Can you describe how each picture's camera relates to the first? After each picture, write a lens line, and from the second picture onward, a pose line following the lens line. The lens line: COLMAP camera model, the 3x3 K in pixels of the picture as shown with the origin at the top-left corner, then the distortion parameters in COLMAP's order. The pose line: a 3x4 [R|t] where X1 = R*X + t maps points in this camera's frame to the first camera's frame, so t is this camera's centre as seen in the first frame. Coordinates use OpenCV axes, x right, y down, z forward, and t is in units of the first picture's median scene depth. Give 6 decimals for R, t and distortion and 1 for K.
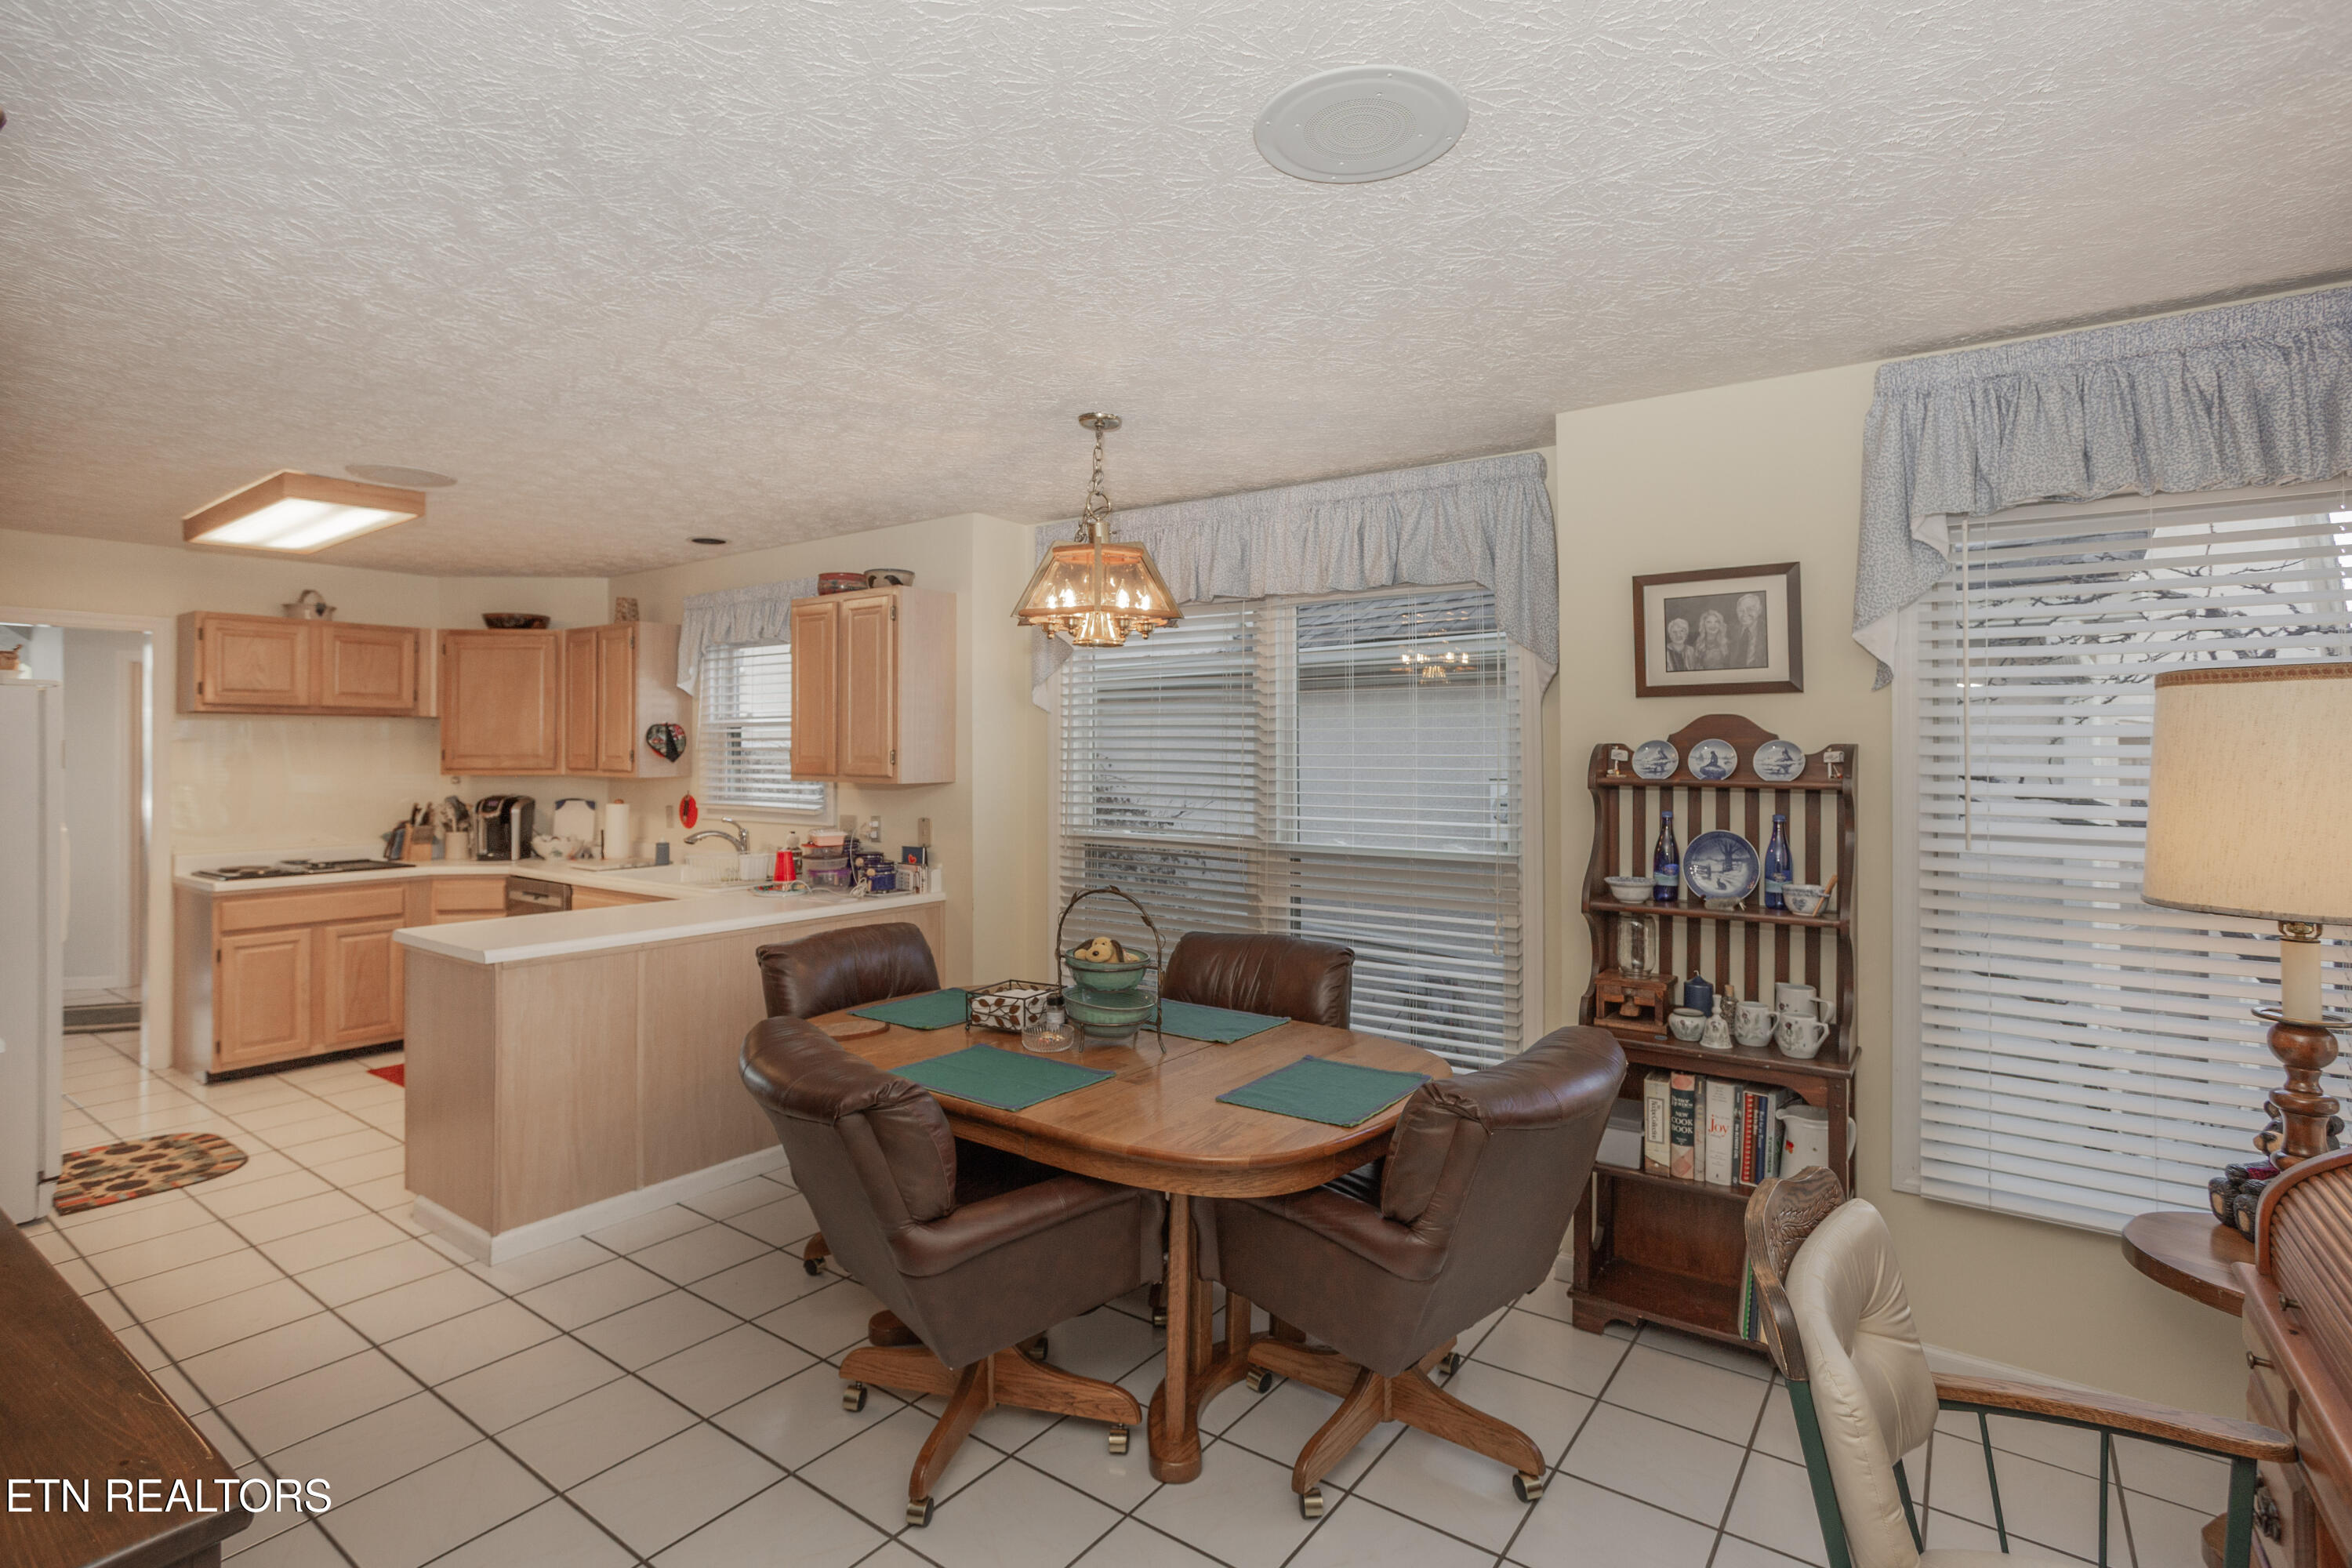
lens RADIAL K [[1126.9, 0, 1170.0], [0, 1126.9, 768.4], [0, 0, 1]] dist [0.000545, -0.000094]
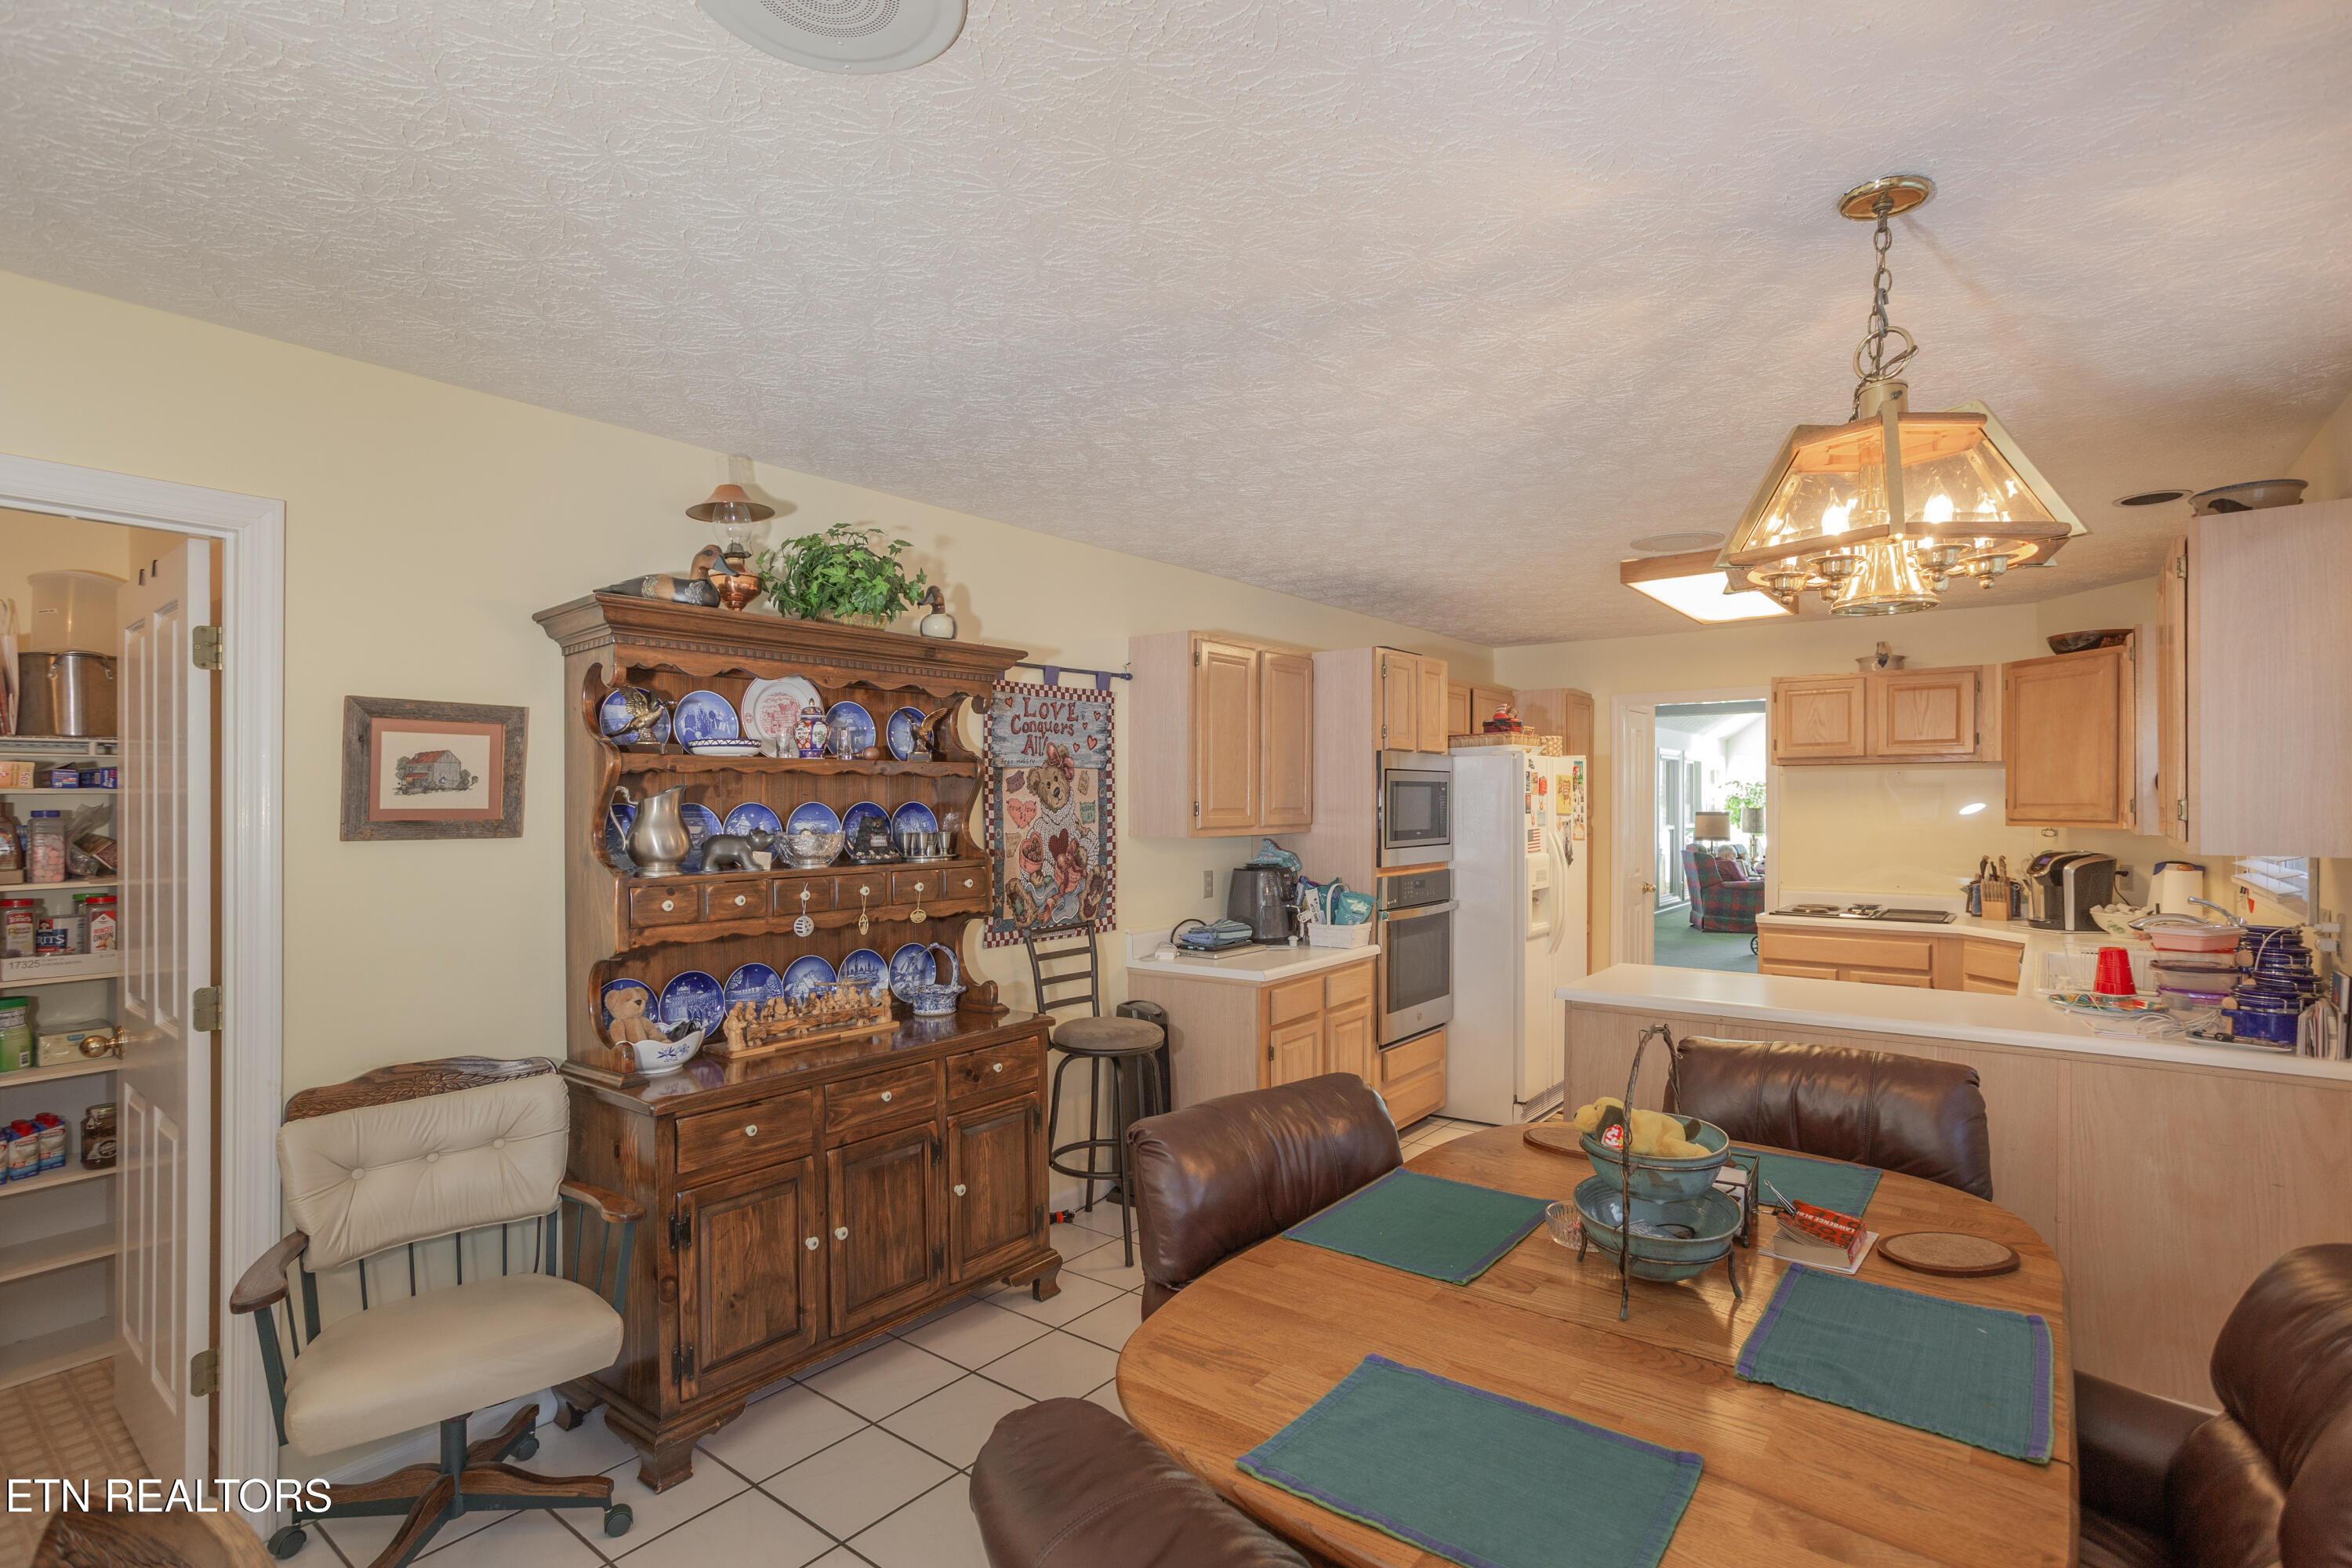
lens RADIAL K [[1126.9, 0, 1172.1], [0, 1126.9, 792.6], [0, 0, 1]] dist [0.000545, -0.000094]
pose [[-0.040981, -0.010196, -0.999108, 0.275428], [-0.013003, 0.999869, -0.009670, -0.003367], [0.999075, 0.012595, -0.041109, 0.378488]]
